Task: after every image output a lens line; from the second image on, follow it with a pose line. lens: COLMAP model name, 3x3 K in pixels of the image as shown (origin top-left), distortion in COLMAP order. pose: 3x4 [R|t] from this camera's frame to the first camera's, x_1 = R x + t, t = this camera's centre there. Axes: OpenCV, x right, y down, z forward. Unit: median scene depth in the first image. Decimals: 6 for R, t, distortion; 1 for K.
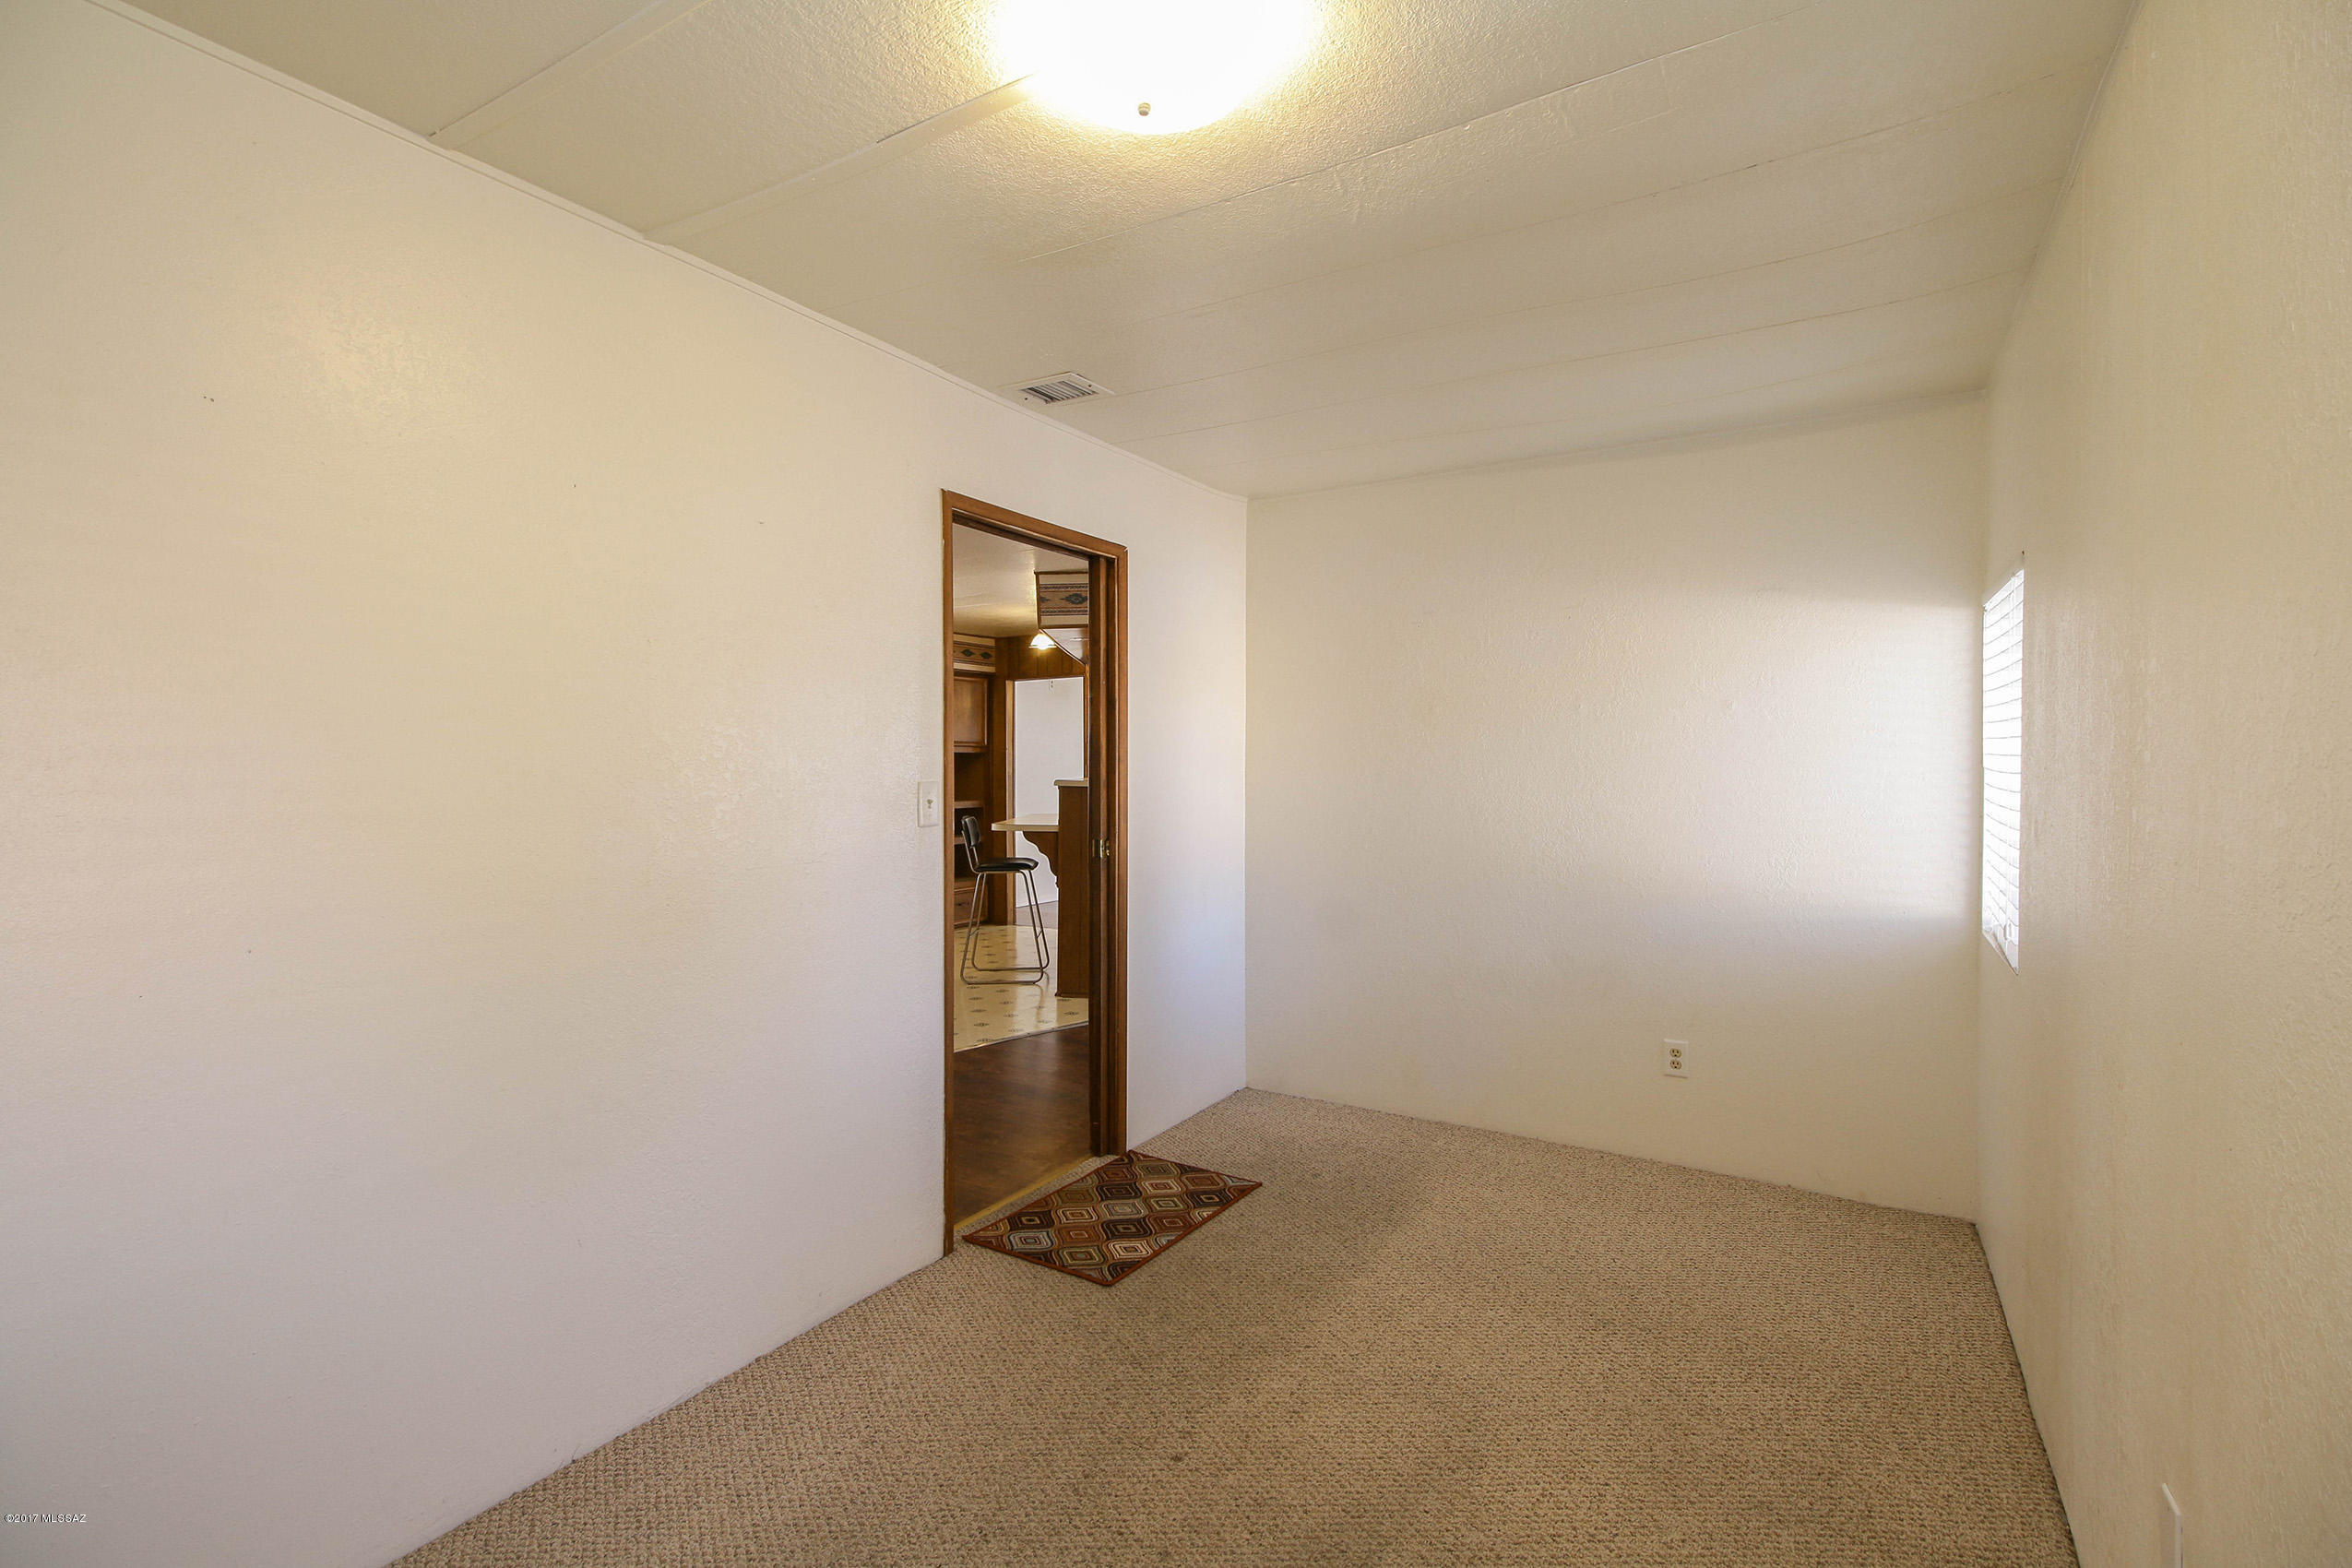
lens RADIAL K [[1090.9, 0, 1178.8], [0, 1090.9, 811.8], [0, 0, 1]] dist [0.019996, -0.000228]
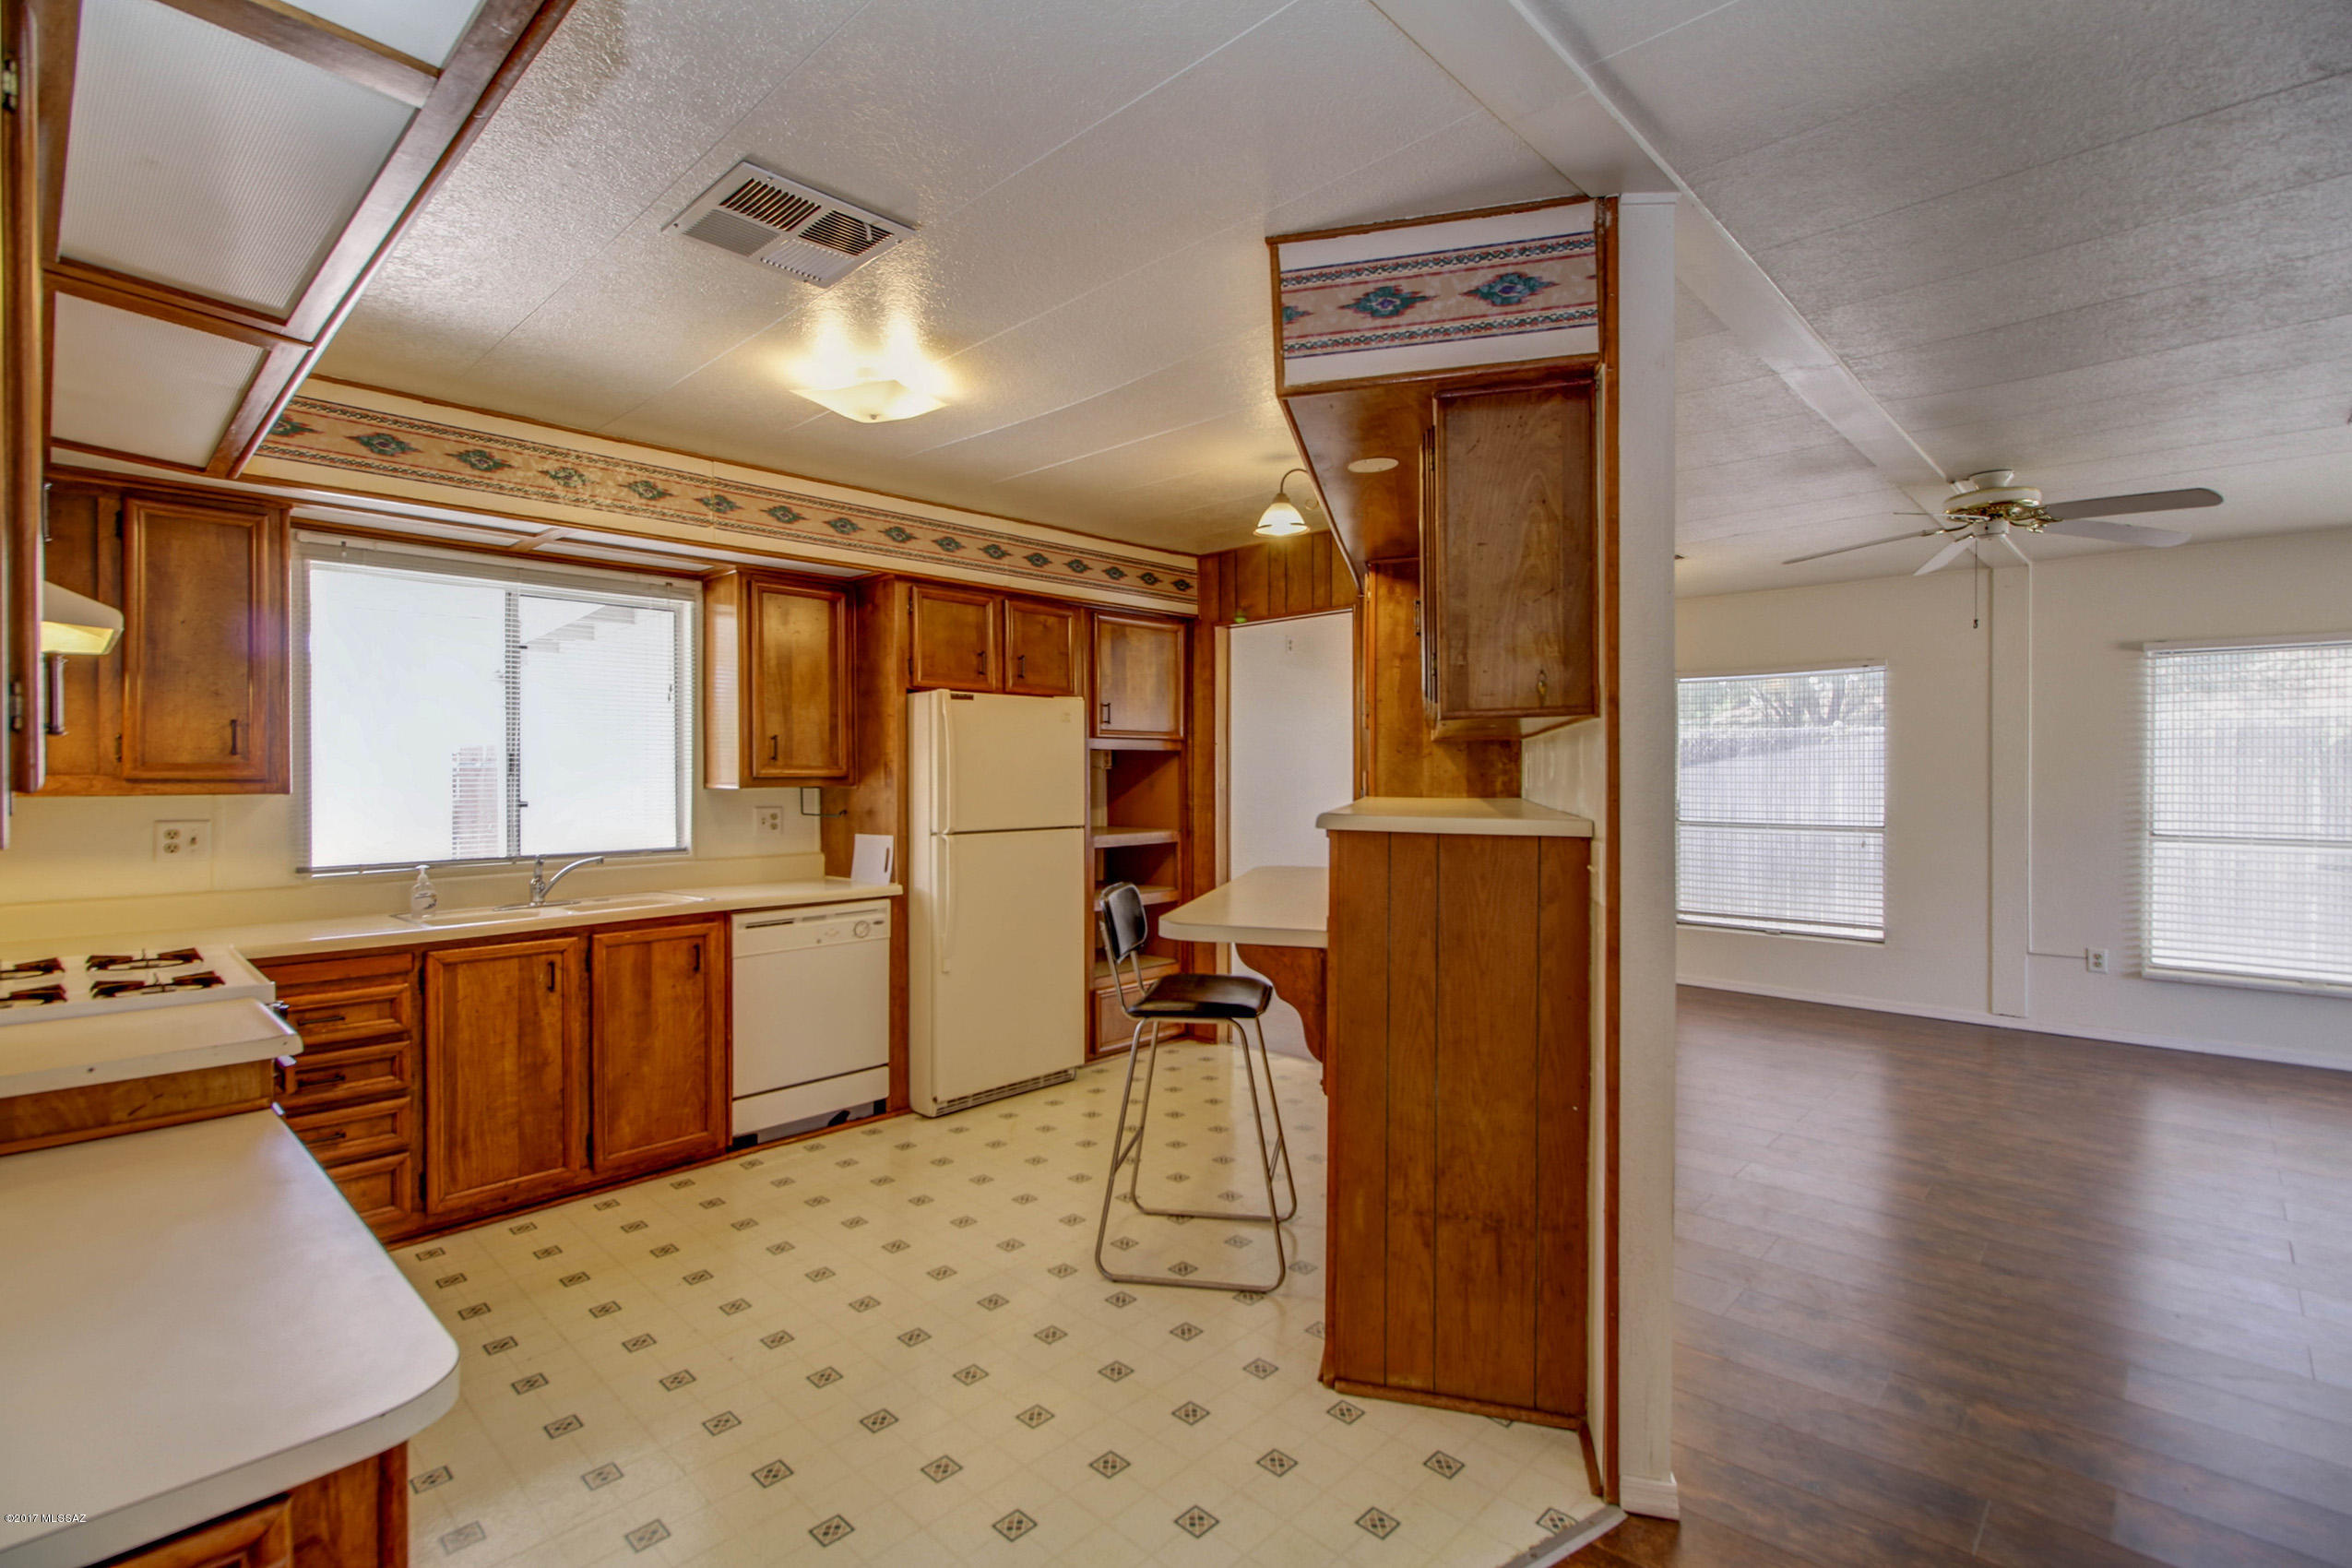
lens RADIAL K [[1133.7, 0, 1165.8], [0, 1133.7, 785.3], [0, 0, 1]] dist [0.023467, -0.000059]
pose [[0.976562, -0.002569, -0.215221, -0.064814], [-0.003563, 0.999599, -0.028101, -0.022584], [0.215207, 0.028210, 0.976161, 0.485695]]
